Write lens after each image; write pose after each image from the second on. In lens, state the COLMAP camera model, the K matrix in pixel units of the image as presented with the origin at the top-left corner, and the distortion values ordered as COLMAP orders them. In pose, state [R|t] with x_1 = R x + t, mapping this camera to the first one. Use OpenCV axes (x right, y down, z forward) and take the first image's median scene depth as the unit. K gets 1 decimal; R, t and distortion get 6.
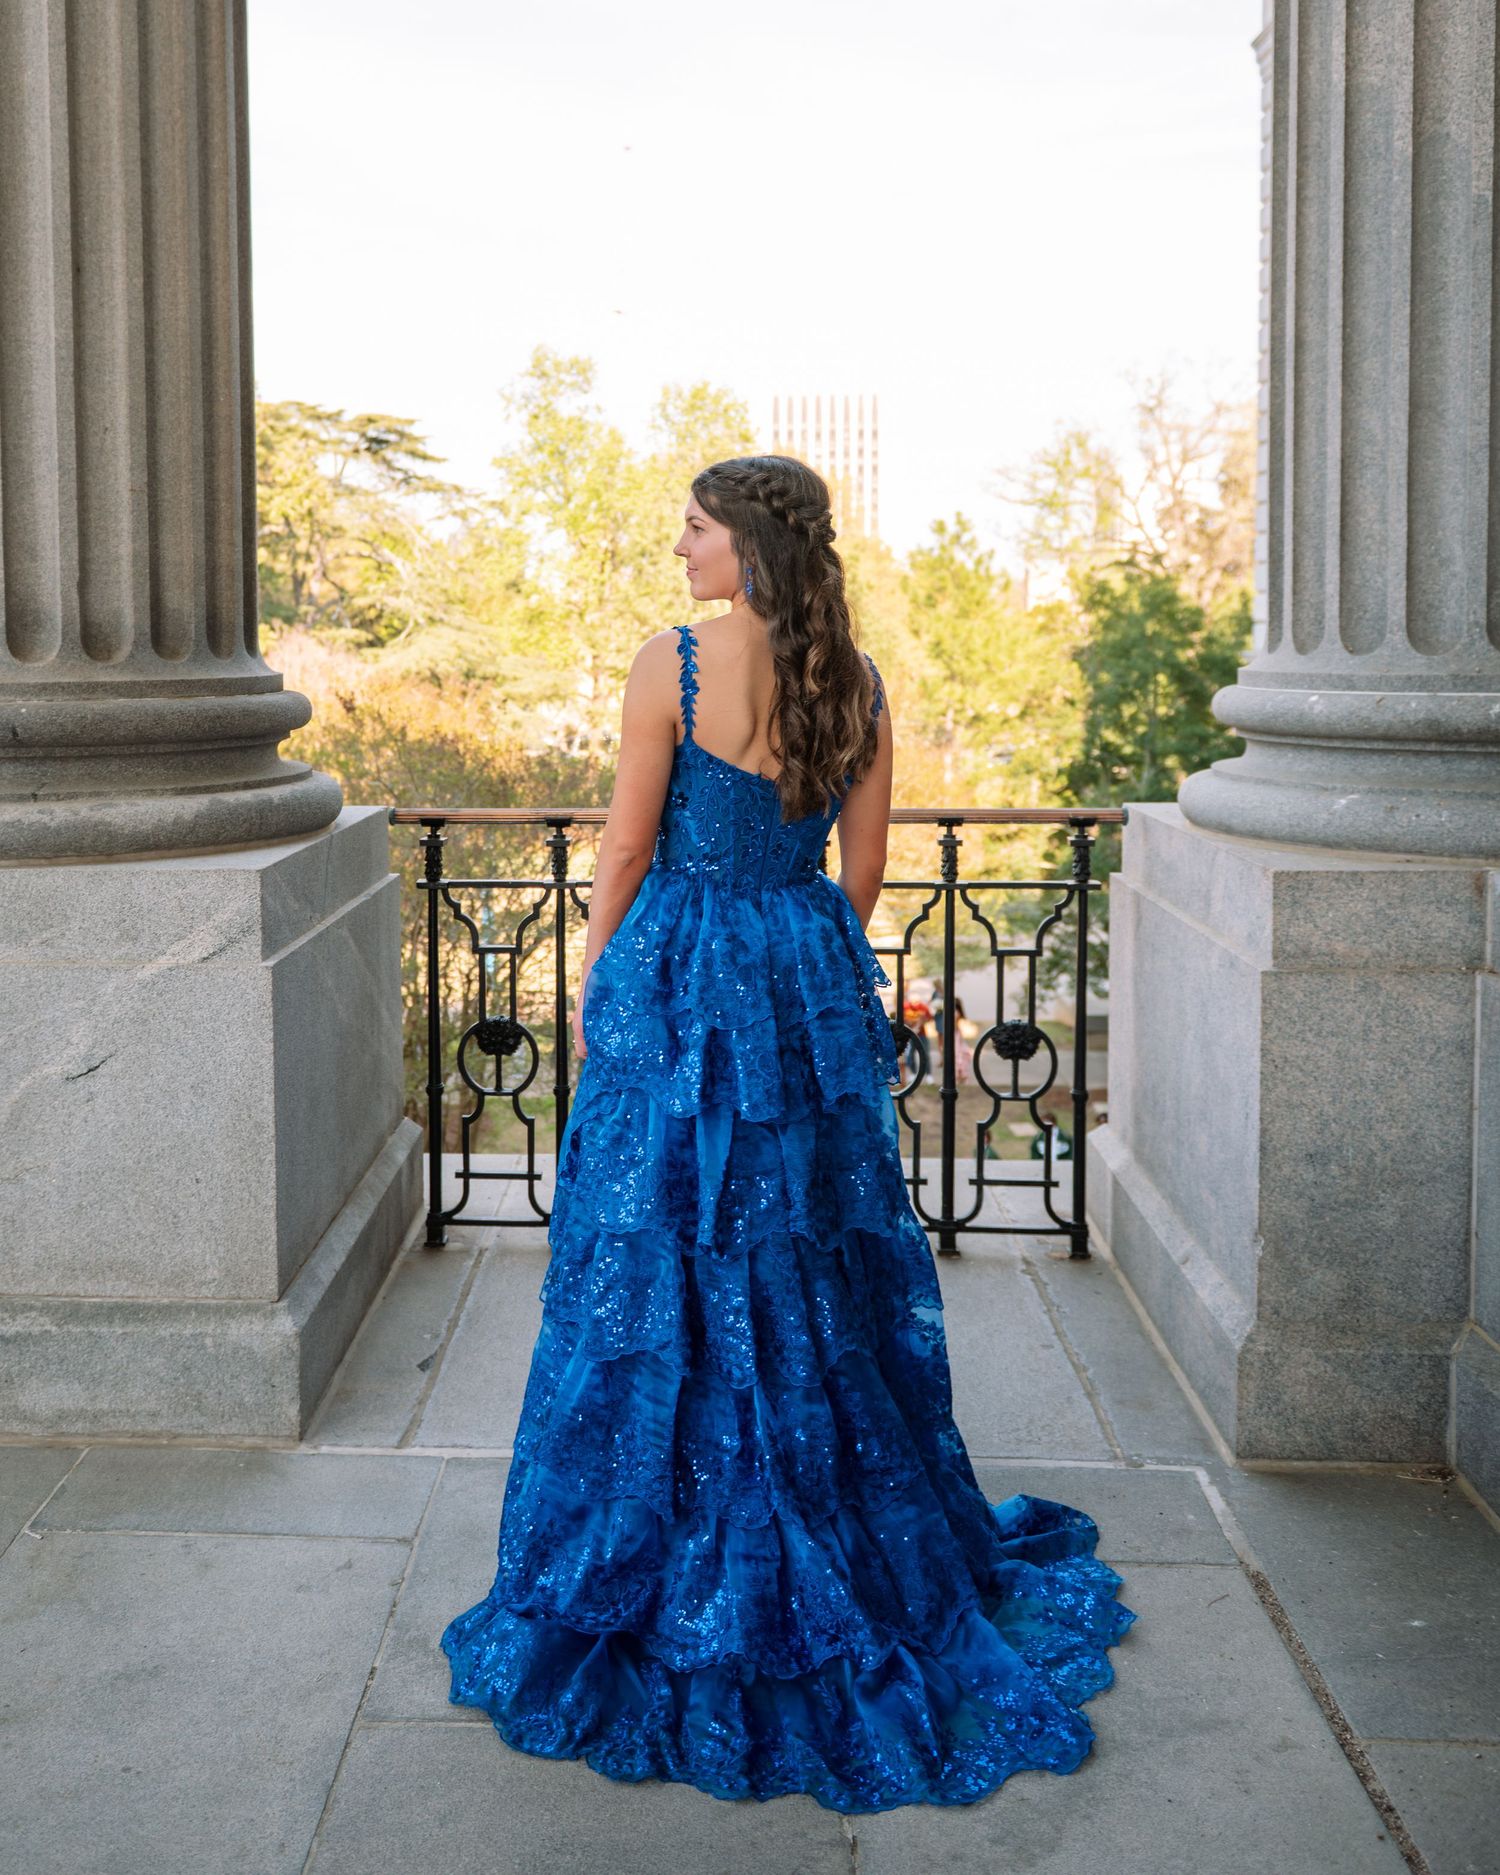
lens RADIAL K [[2127.9, 0, 570.2], [0, 2127.9, 753.7], [0, 0, 1]] dist [-0.006571, -0.001461]
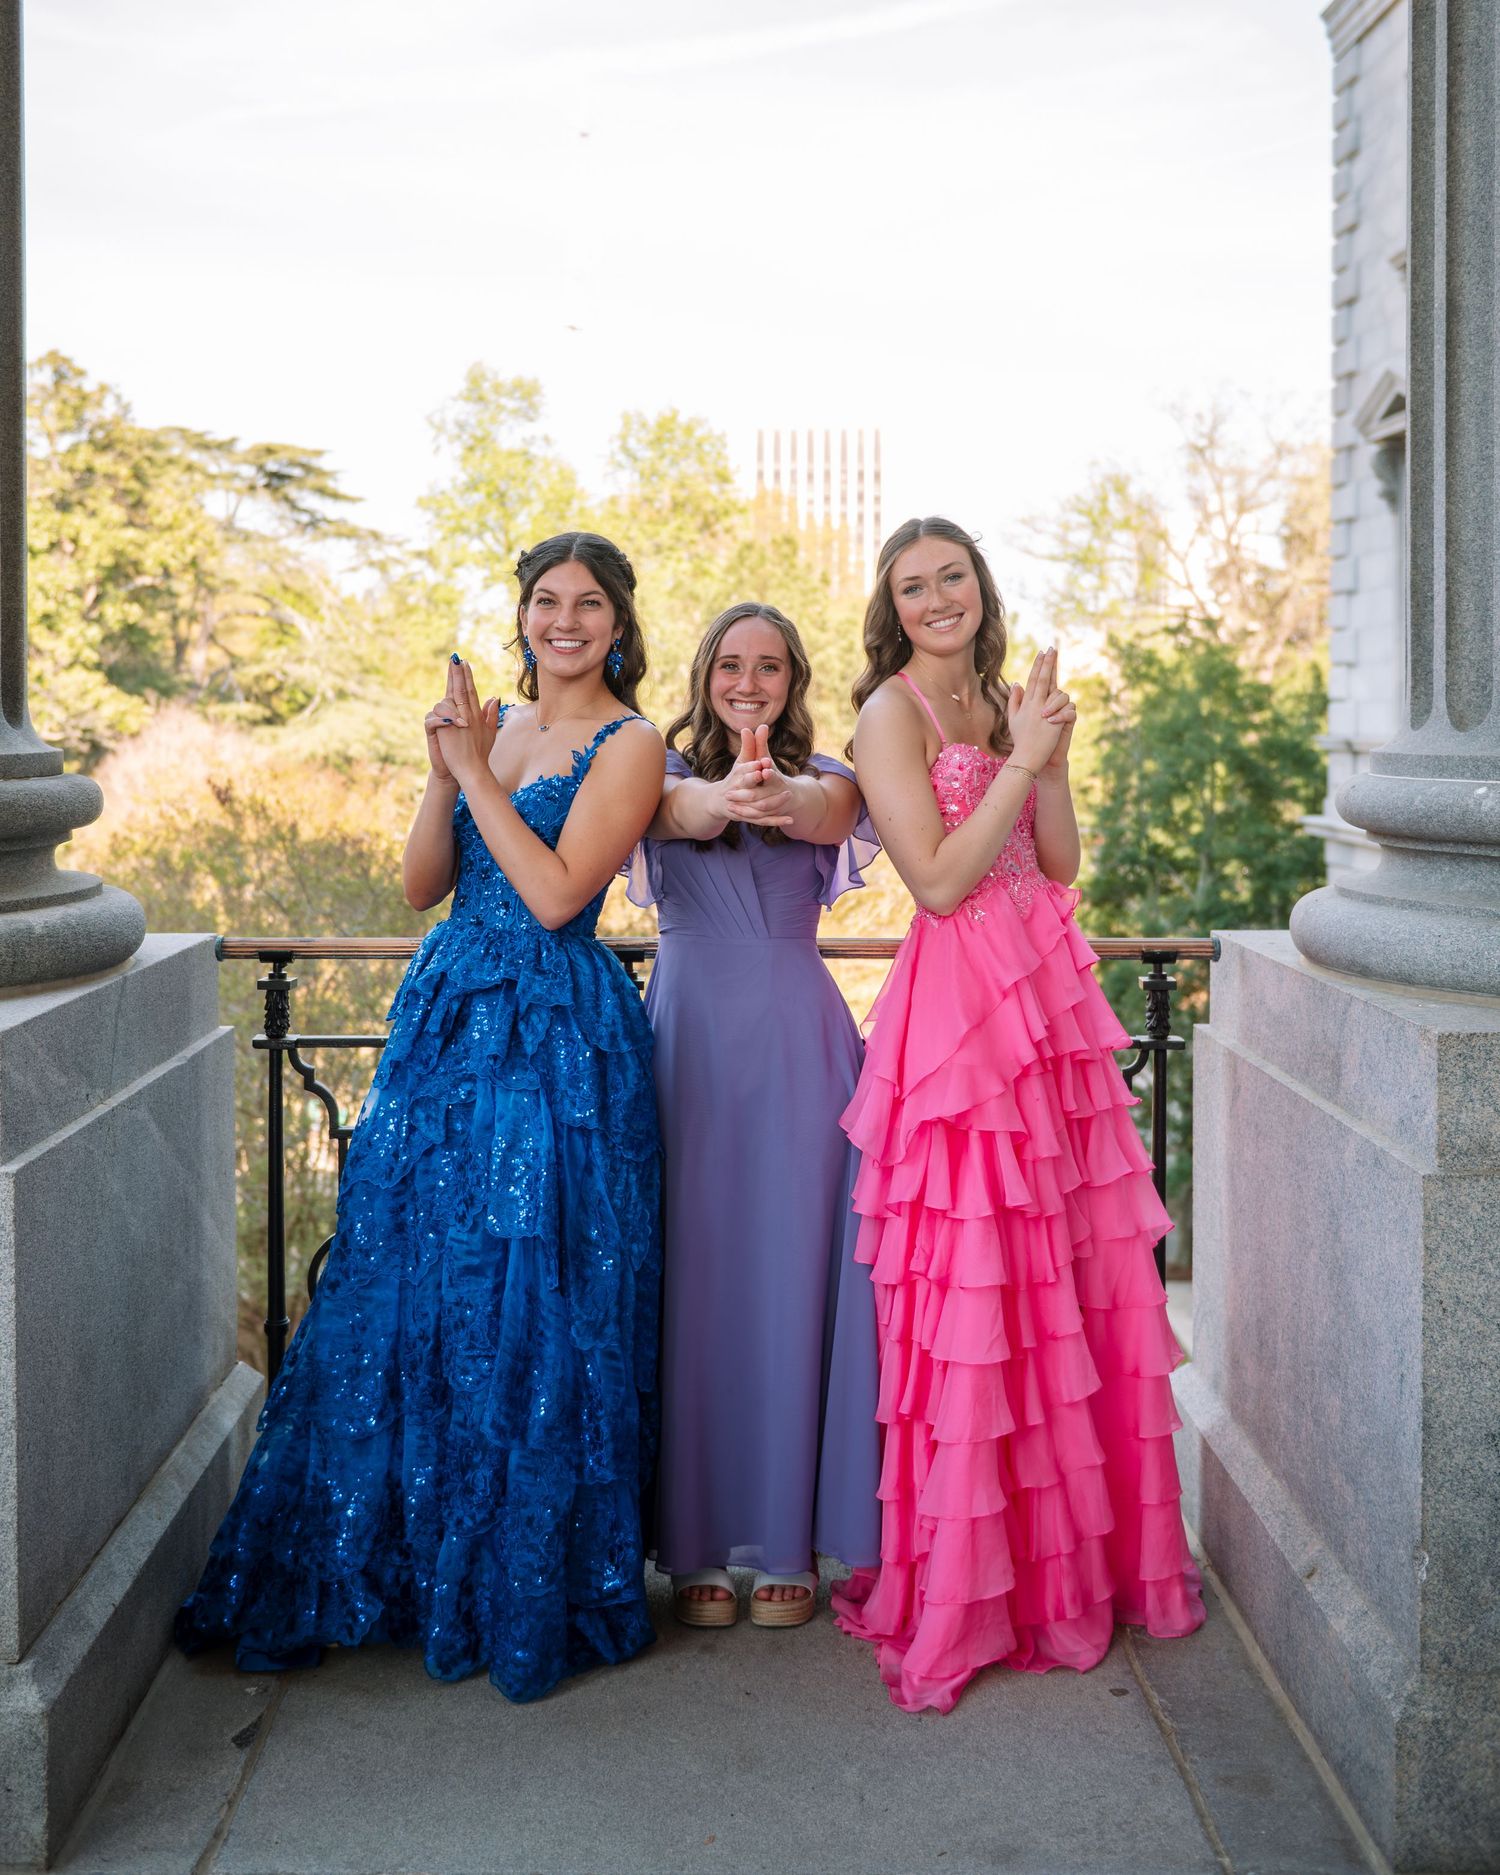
lens RADIAL K [[2565.1, 0, 675.4], [0, 2565.1, 751.8], [0, 0, 1]] dist [-0.013667, 0.014048]
pose [[0.997962, 0.005158, 0.063601, 0.015456], [-0.002575, 0.999171, -0.040621, -0.002489], [-0.063758, 0.040374, 0.997148, 0.115661]]
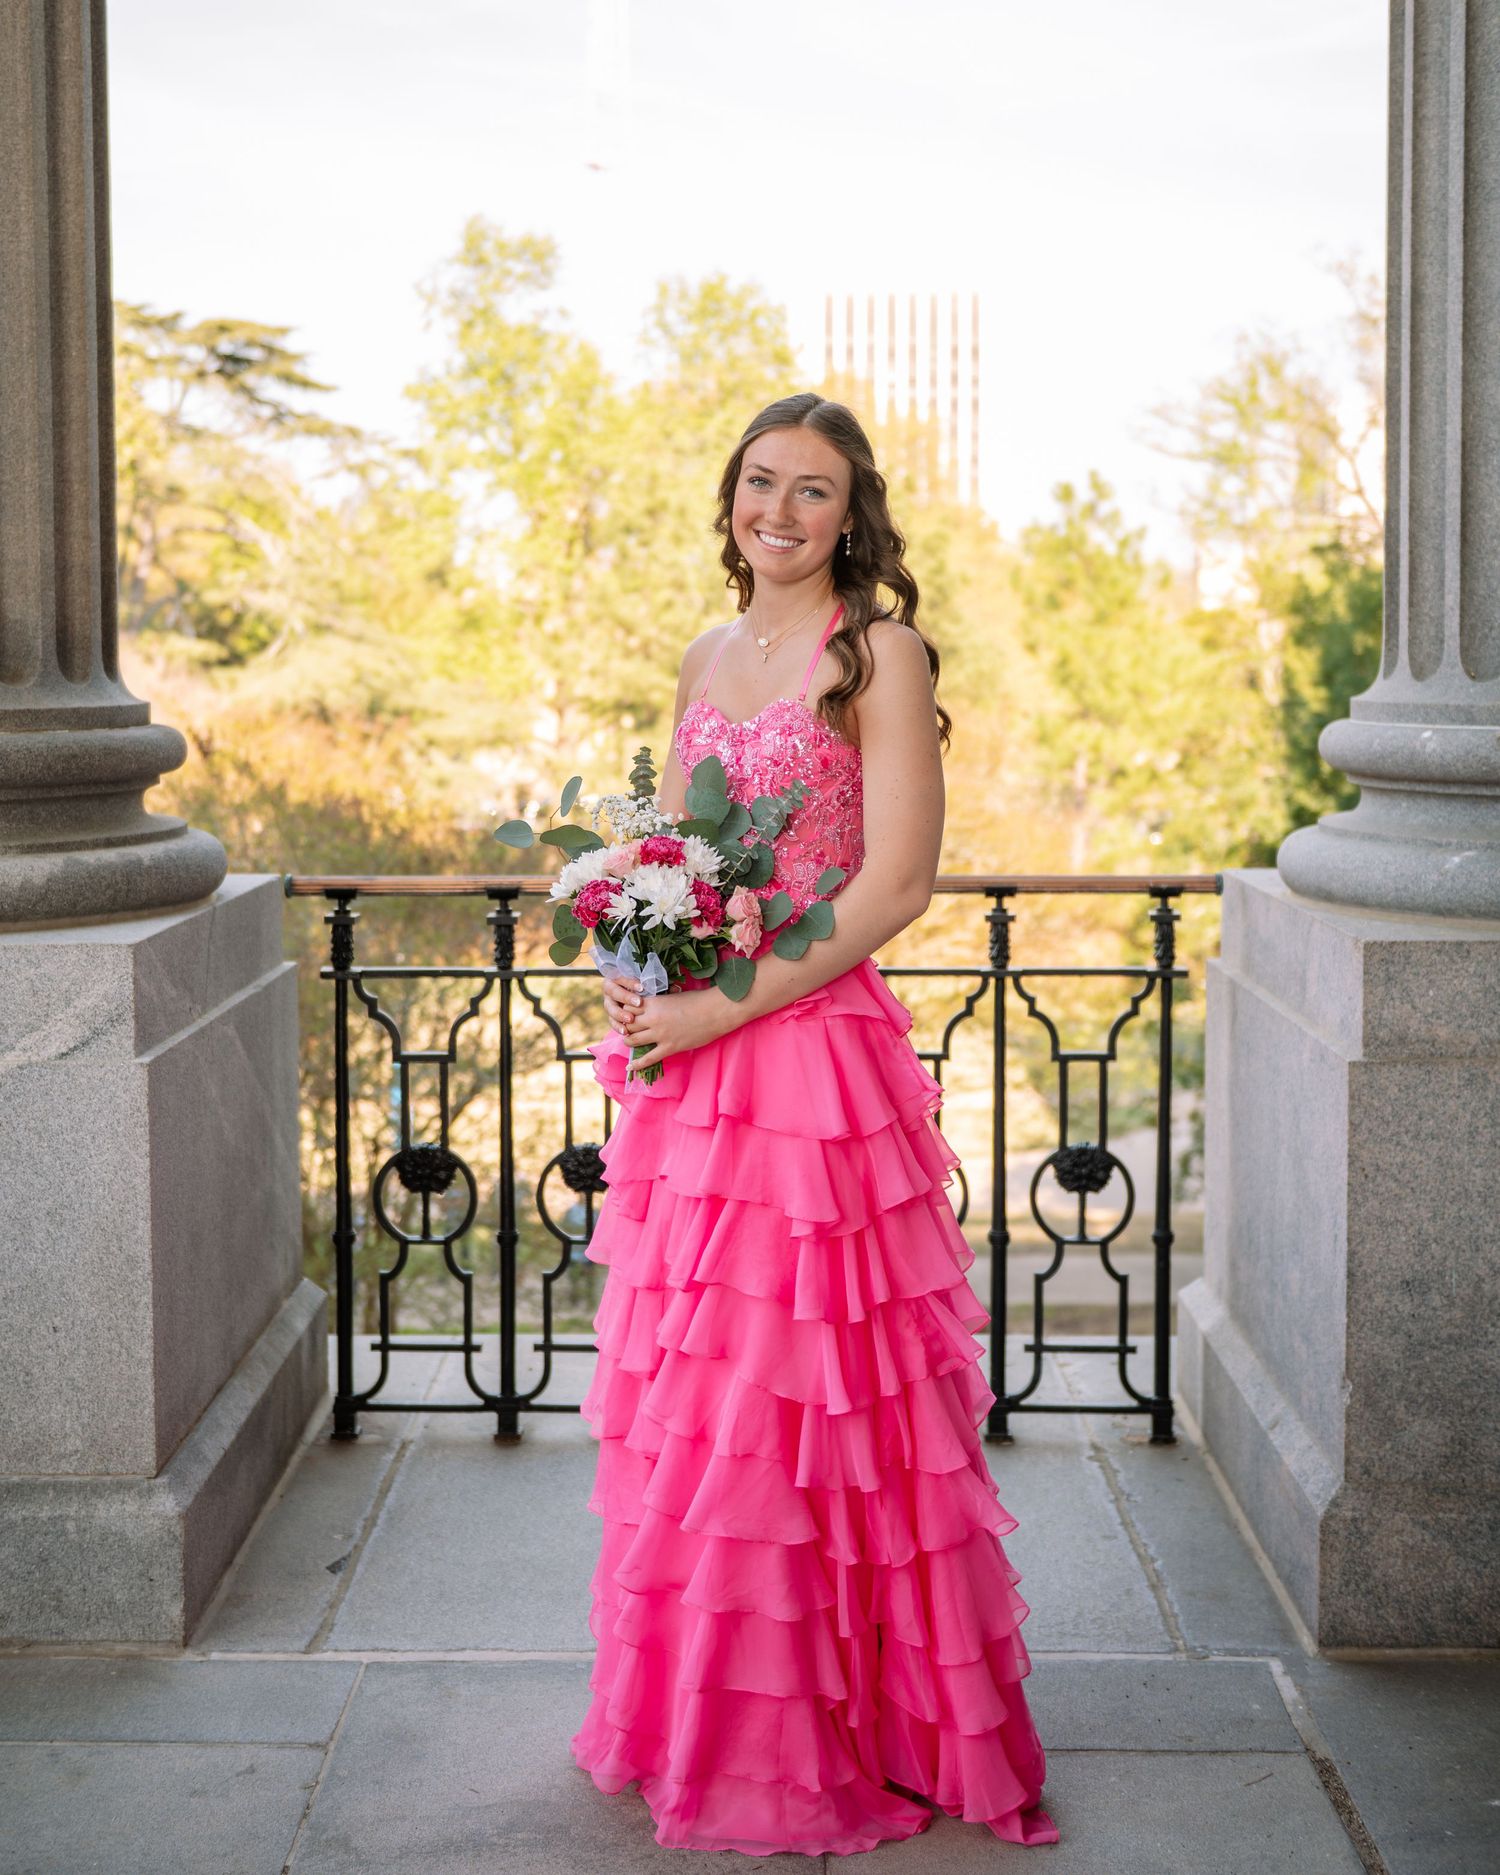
lens RADIAL K [[3168.3, 0, 689.0], [0, 3168.3, 862.6], [0, 0, 1]] dist [-0.014463, 0.041502]
pose [[0.998621, -0.000856, 0.052492, 0.001725], [0.000263, 0.999936, 0.011303, 0.007639], [-0.052498, -0.011274, 0.998557, -0.162710]]
